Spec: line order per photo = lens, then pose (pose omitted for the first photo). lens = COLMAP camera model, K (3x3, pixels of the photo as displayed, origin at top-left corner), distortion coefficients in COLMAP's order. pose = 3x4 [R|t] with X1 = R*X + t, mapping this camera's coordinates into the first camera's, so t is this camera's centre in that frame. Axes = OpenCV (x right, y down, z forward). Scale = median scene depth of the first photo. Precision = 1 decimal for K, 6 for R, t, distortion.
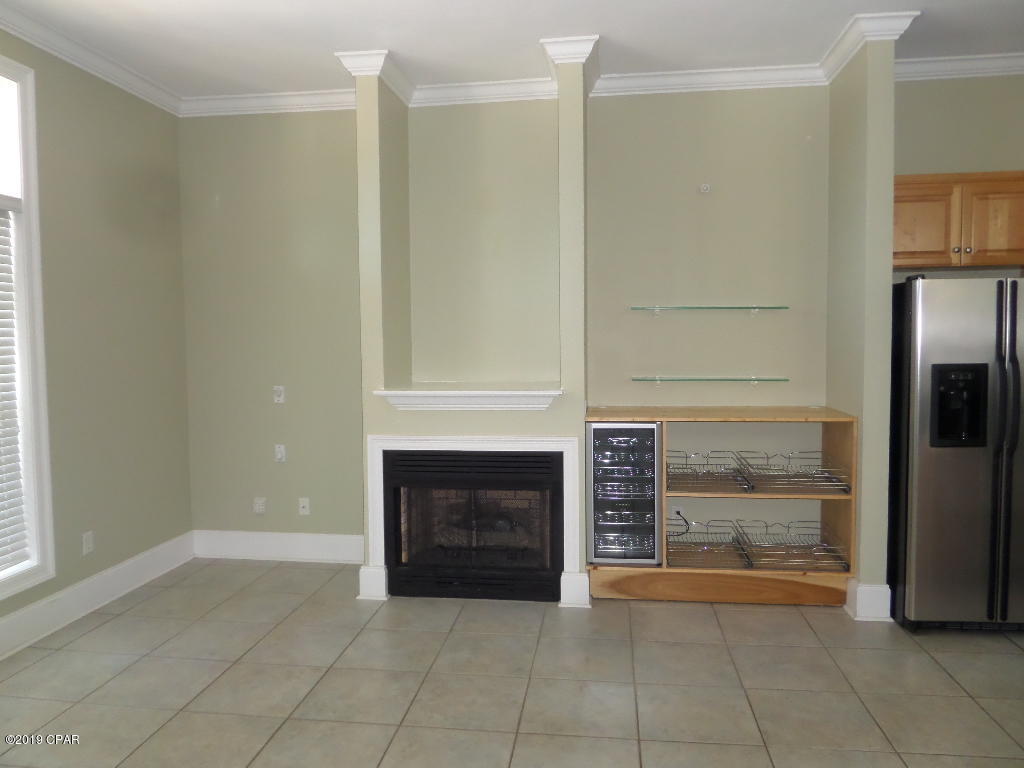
lens RADIAL K [[734.9, 0, 512.0], [0, 734.9, 384.0], [0, 0, 1]] dist [0.000108, -0.023311]
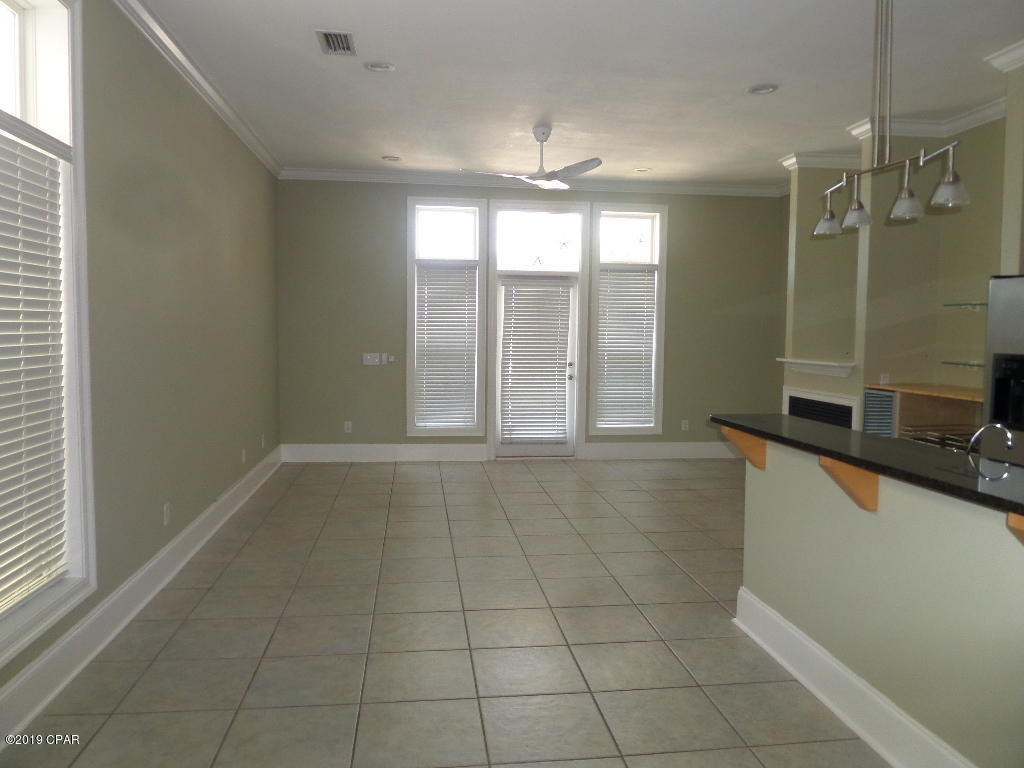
lens RADIAL K [[734.9, 0, 512.0], [0, 734.9, 384.0], [0, 0, 1]] dist [0.000108, -0.023311]
pose [[0.274337, 0.083047, -0.958041, 1.390664], [-0.067222, 0.995483, 0.067044, -0.005278], [0.959281, 0.046009, 0.278681, -0.056315]]
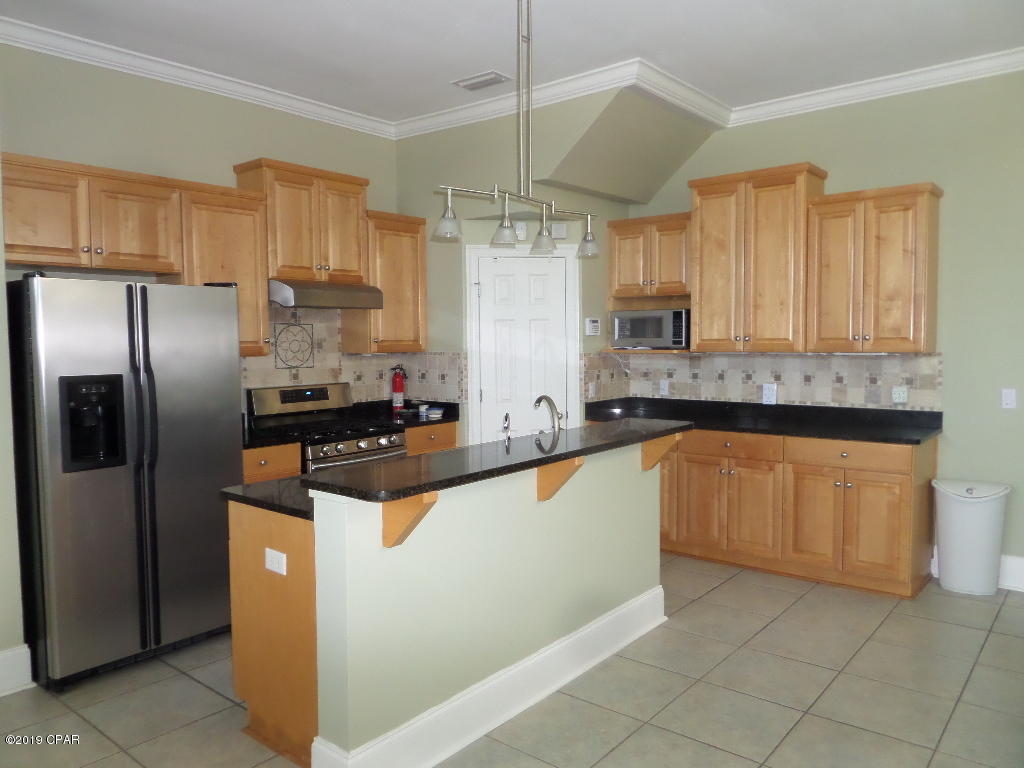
lens RADIAL K [[727.8, 0, 533.8], [0, 727.8, 389.0], [0, 0, 1]] dist [0.000530, -0.000643]
pose [[0.493874, -0.047554, 0.868232, 0.100880], [0.053383, 0.998278, 0.024311, -0.003745], [-0.867893, 0.034342, 0.495563, 0.088666]]
